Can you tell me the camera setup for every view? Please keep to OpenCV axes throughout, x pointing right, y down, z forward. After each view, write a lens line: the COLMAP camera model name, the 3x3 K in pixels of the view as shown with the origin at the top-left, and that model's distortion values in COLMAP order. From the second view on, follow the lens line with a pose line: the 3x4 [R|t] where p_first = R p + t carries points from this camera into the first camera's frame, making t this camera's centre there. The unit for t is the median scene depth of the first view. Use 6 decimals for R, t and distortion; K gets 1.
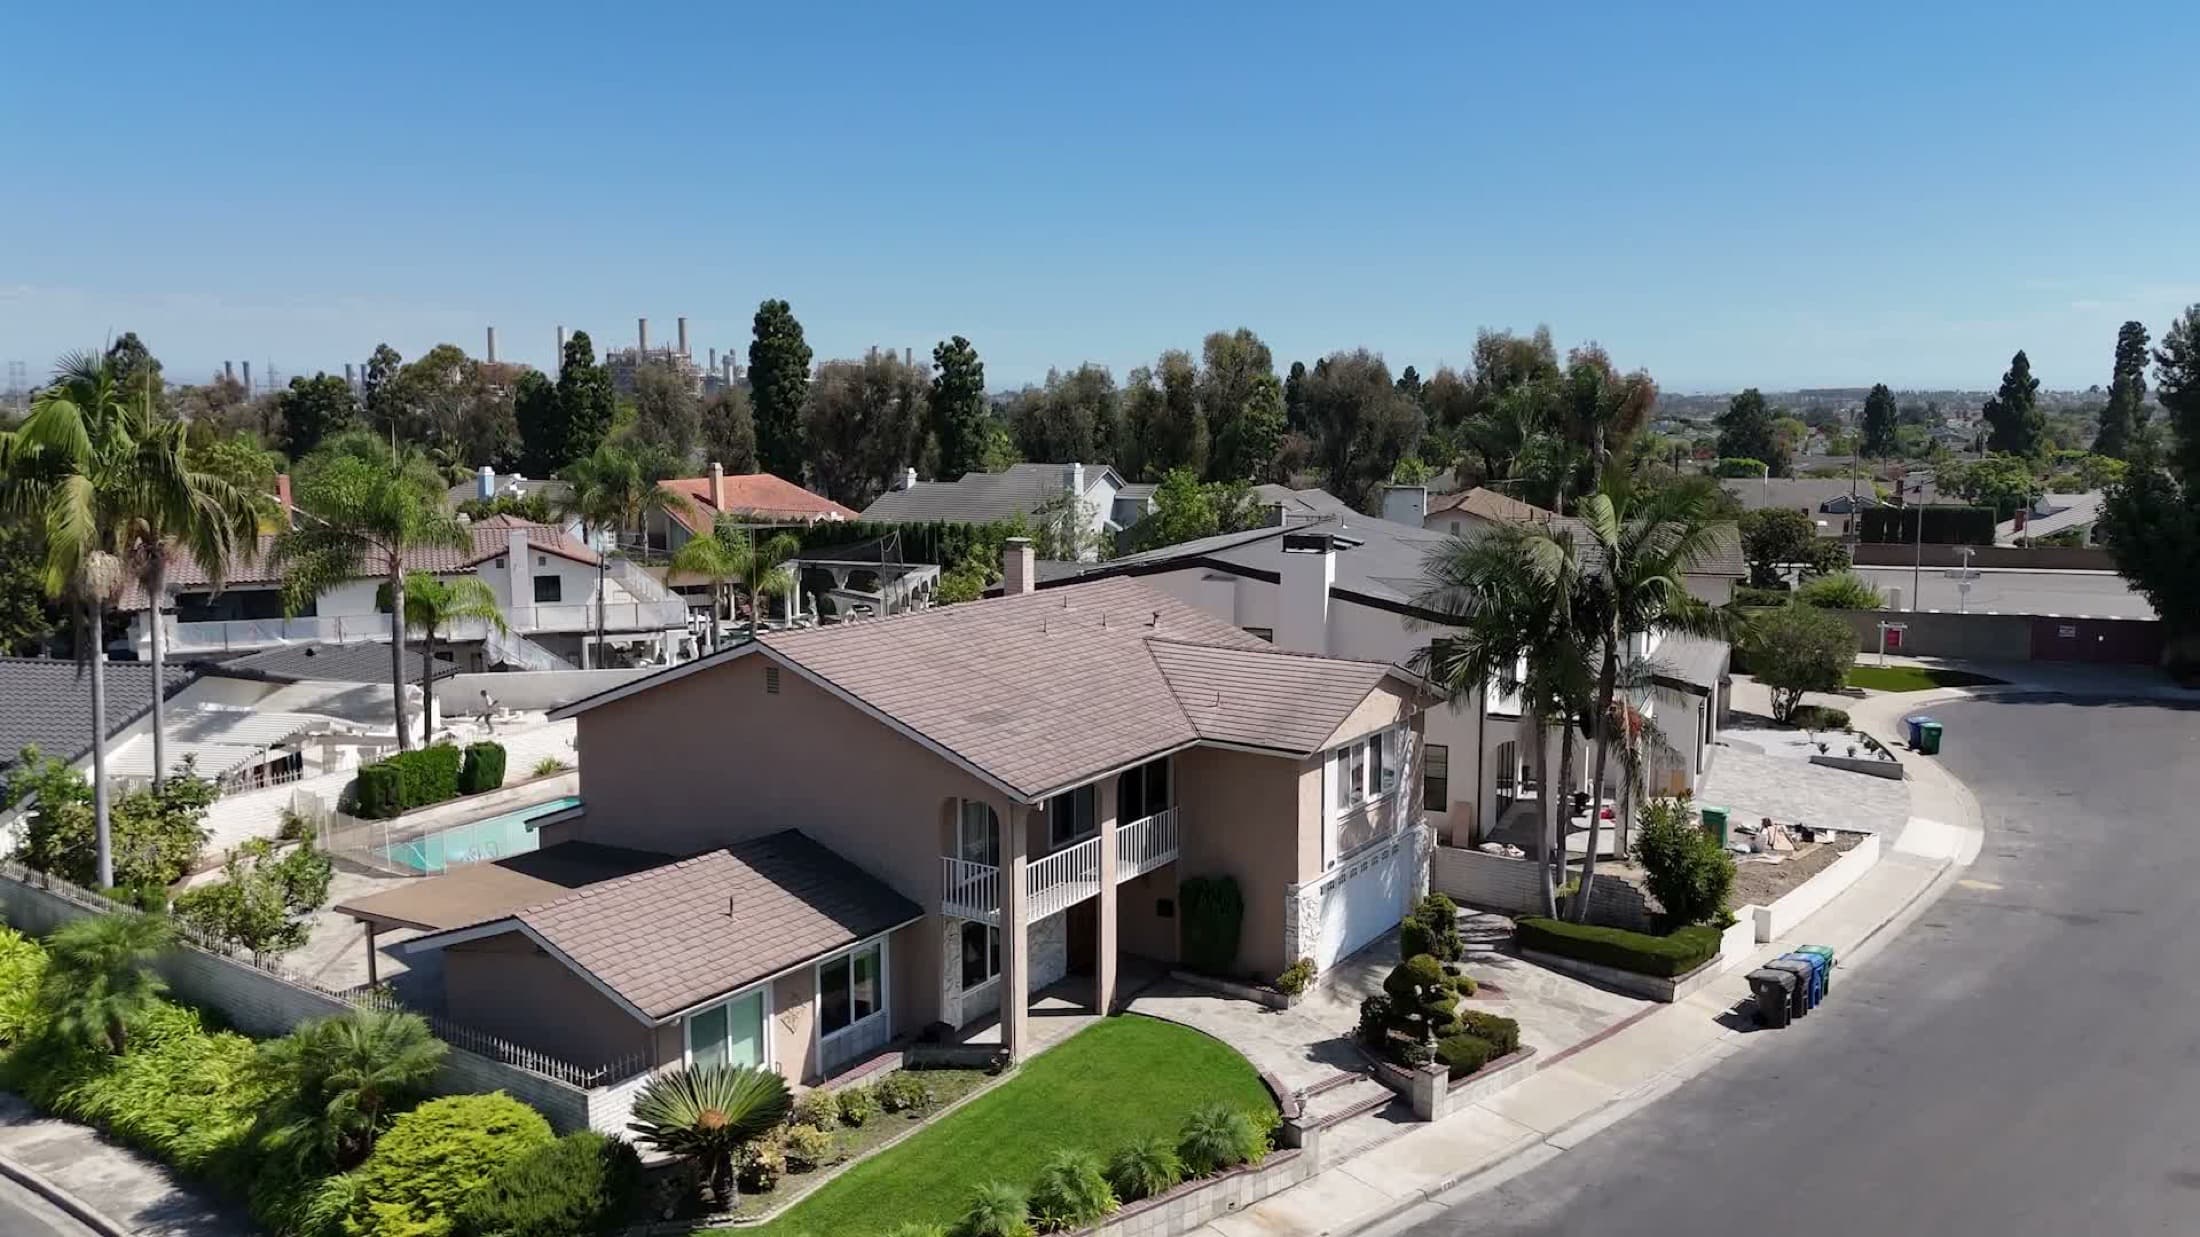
lens RADIAL K [[1655.8, 0, 1100.0], [0, 1655.8, 618.5], [0, 0, 1]] dist [0.065599, 0.001087]
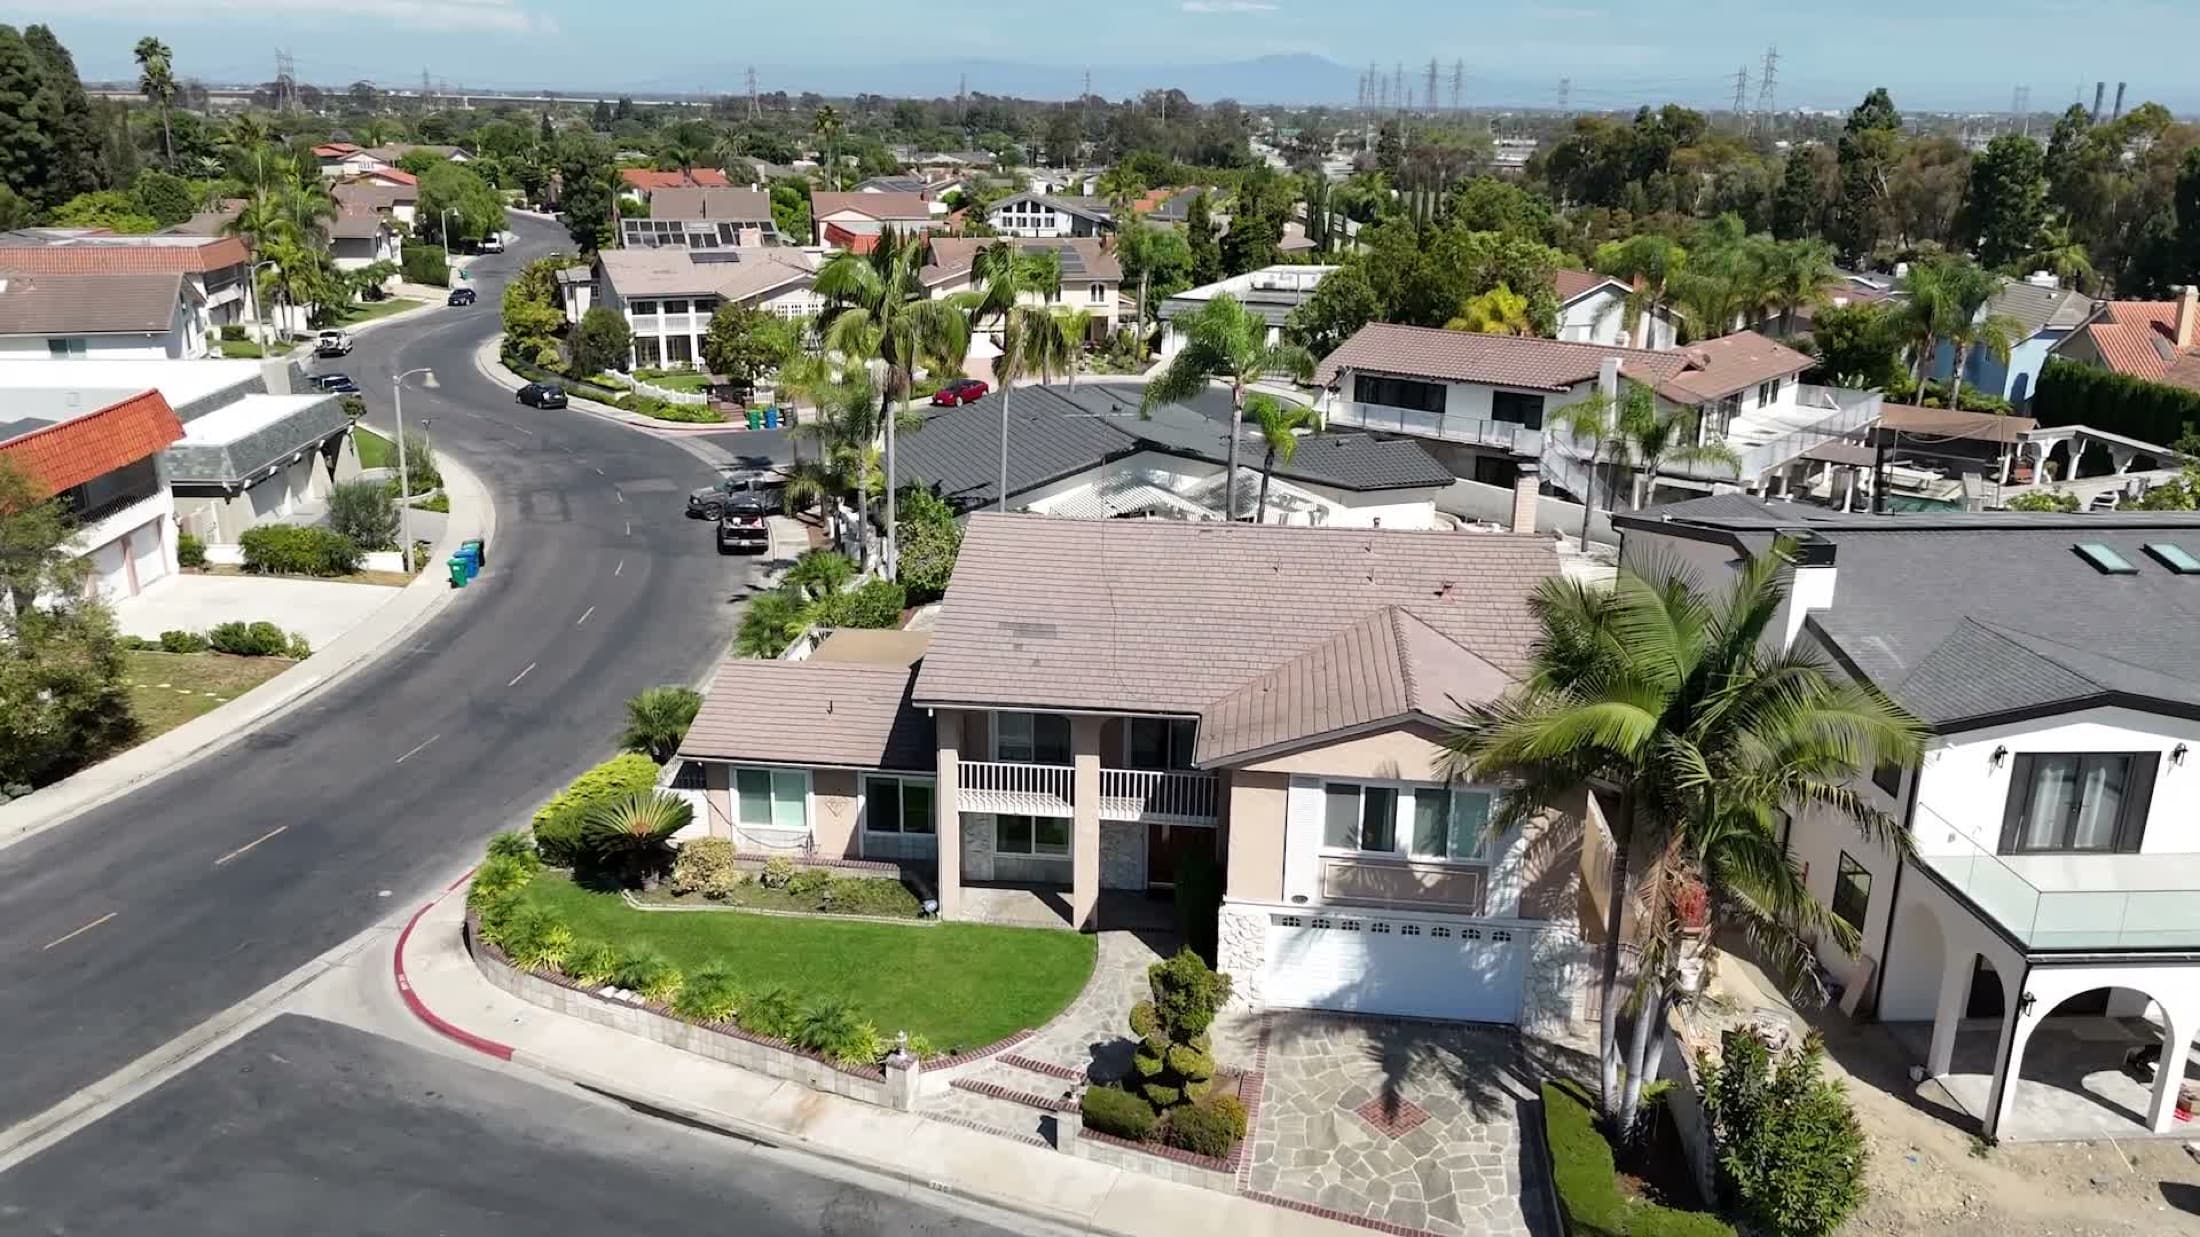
lens RADIAL K [[1655.8, 0, 1100.0], [0, 1655.8, 618.5], [0, 0, 1]] dist [0.065599, 0.001087]
pose [[0.455951, 0.272545, -0.847247, 0.820907], [-0.132520, 0.962136, 0.238187, -0.199777], [0.880084, 0.003676, 0.474805, 0.483835]]
